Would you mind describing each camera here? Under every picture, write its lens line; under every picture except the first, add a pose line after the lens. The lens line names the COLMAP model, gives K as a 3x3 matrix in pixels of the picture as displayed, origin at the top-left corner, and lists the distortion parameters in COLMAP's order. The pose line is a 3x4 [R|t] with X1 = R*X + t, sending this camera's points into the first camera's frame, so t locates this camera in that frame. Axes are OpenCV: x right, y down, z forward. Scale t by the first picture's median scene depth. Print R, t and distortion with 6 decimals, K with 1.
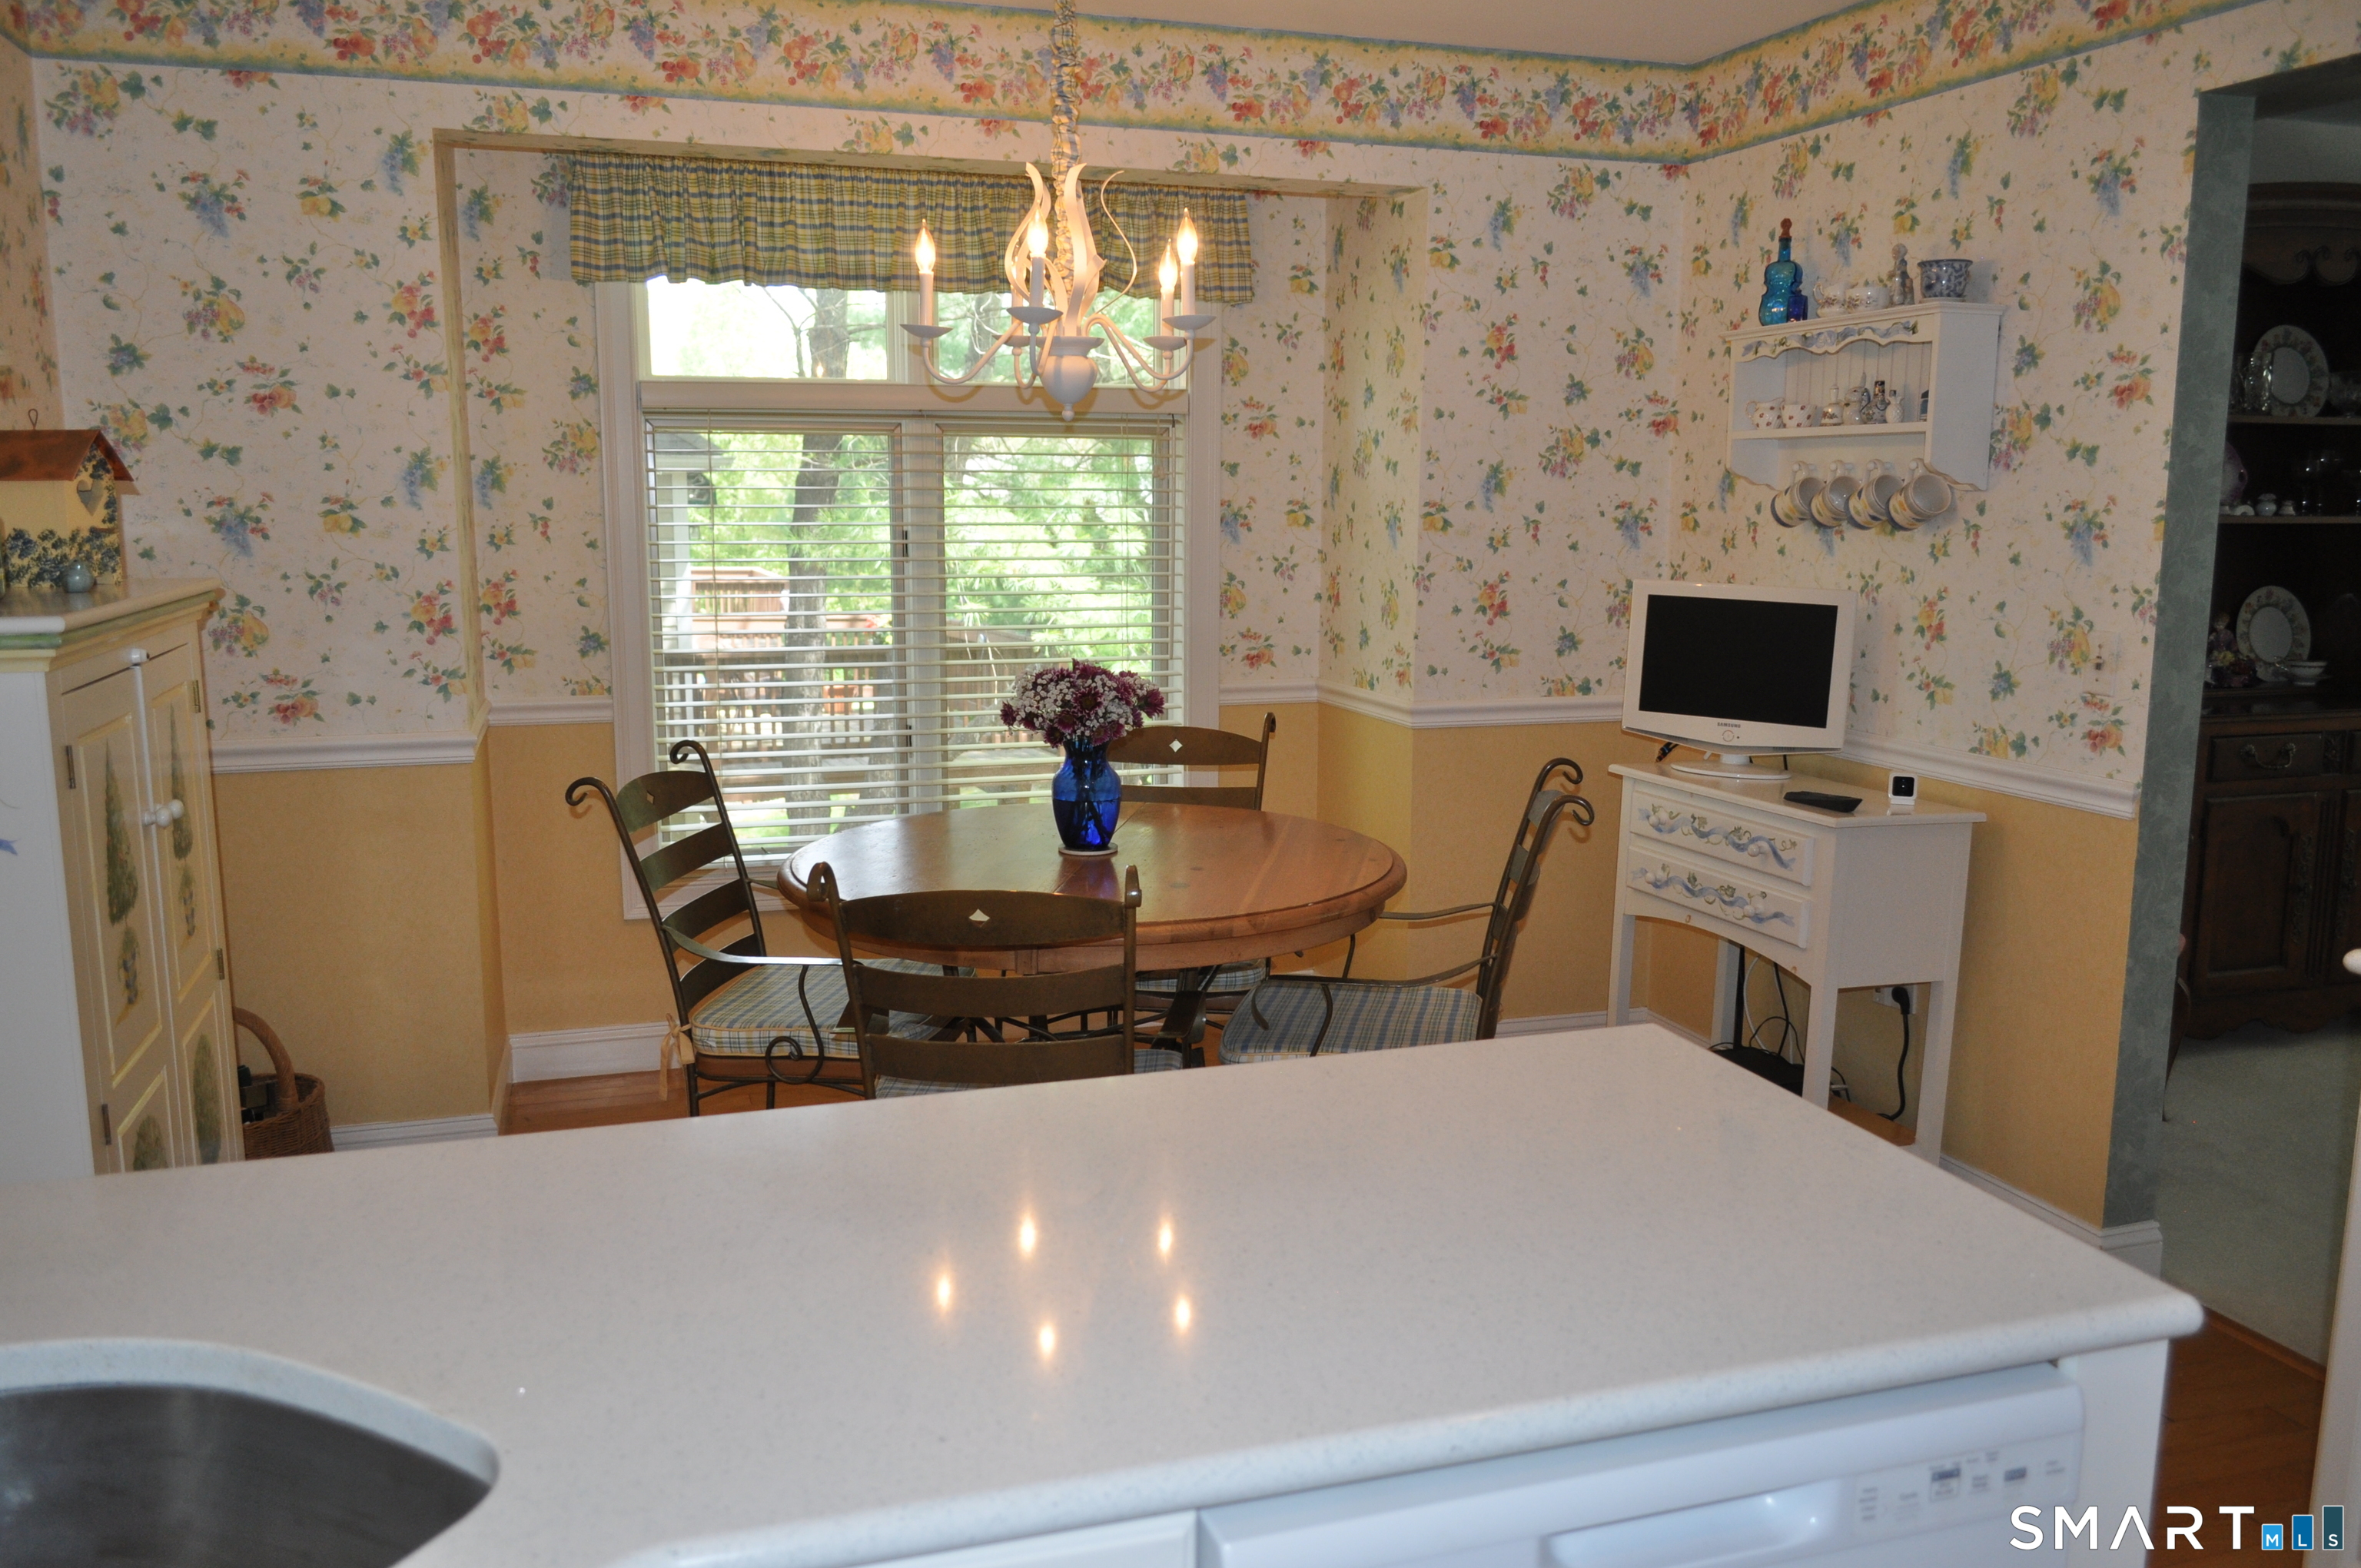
lens RADIAL K [[1844.8, 0, 1176.3], [0, 1844.8, 788.4], [0, 0, 1]] dist [-0.002947, 0.002639]
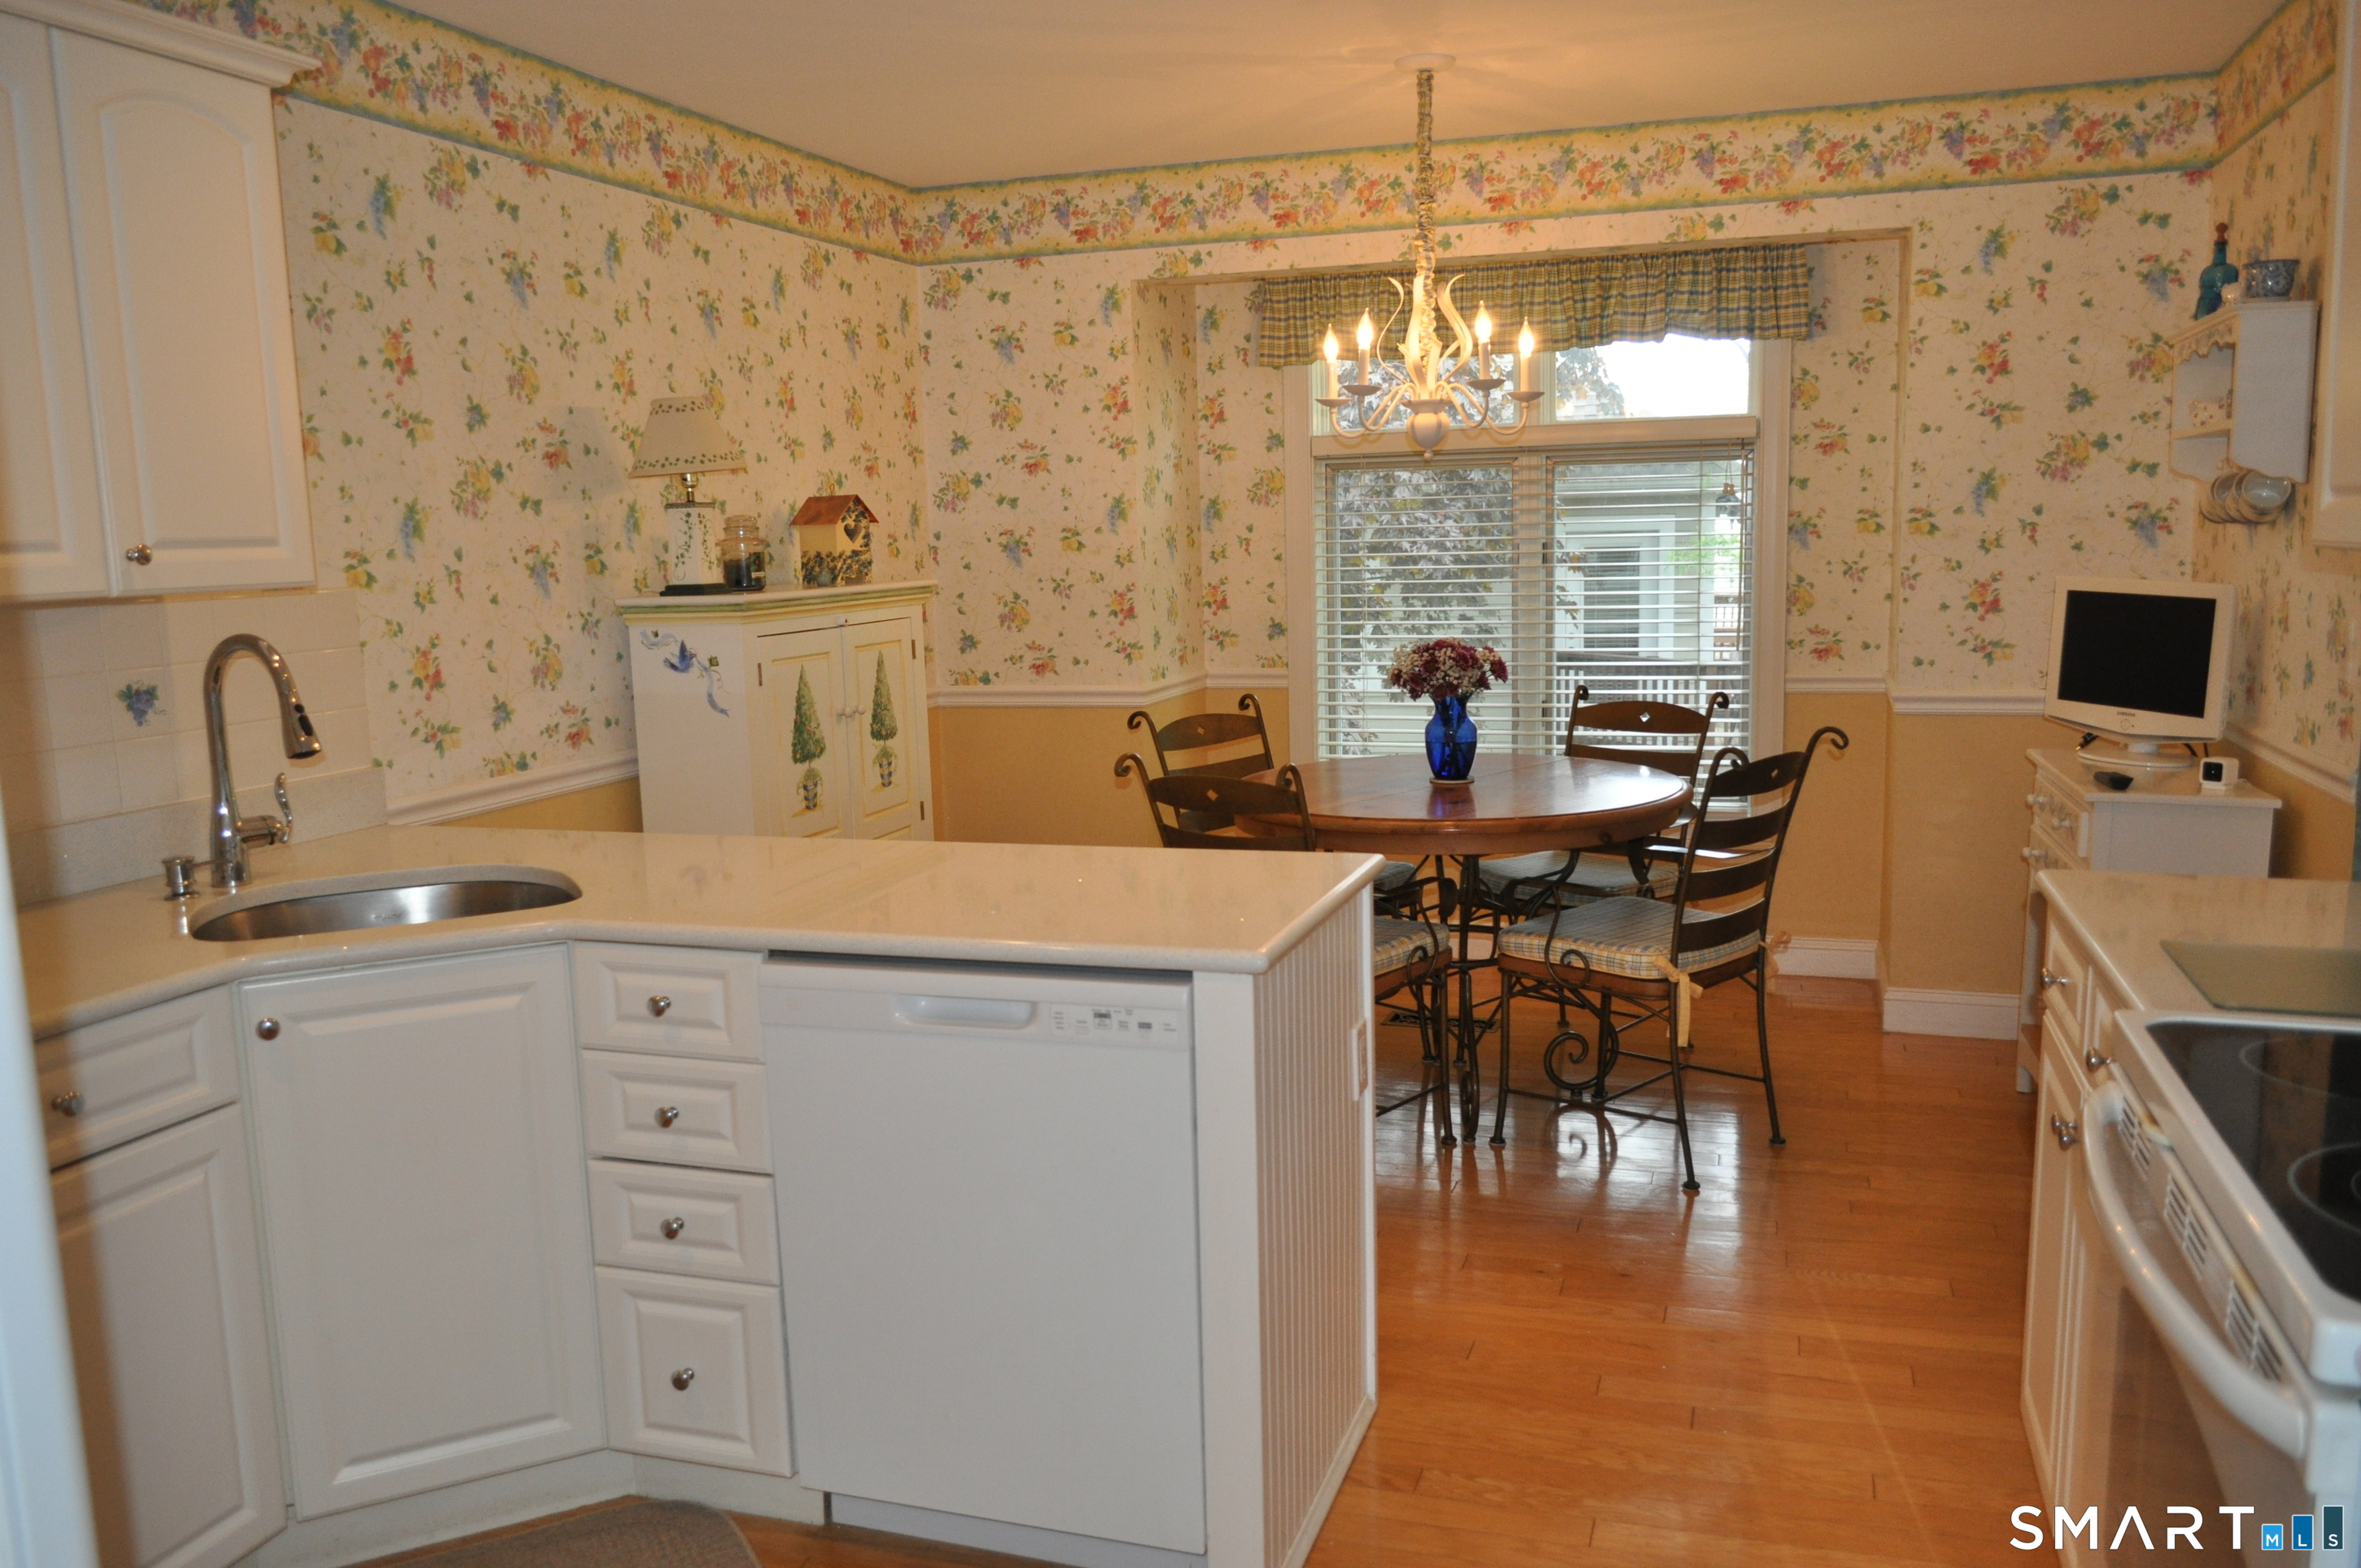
lens RADIAL K [[1844.8, 0, 1178.4], [0, 1844.8, 792.7], [0, 0, 1]] dist [-0.002947, 0.002639]
pose [[0.808406, 0.060522, -0.585505, 0.467066], [-0.065092, 0.997791, 0.013267, 0.030499], [0.585015, 0.027387, 0.810560, -0.157946]]
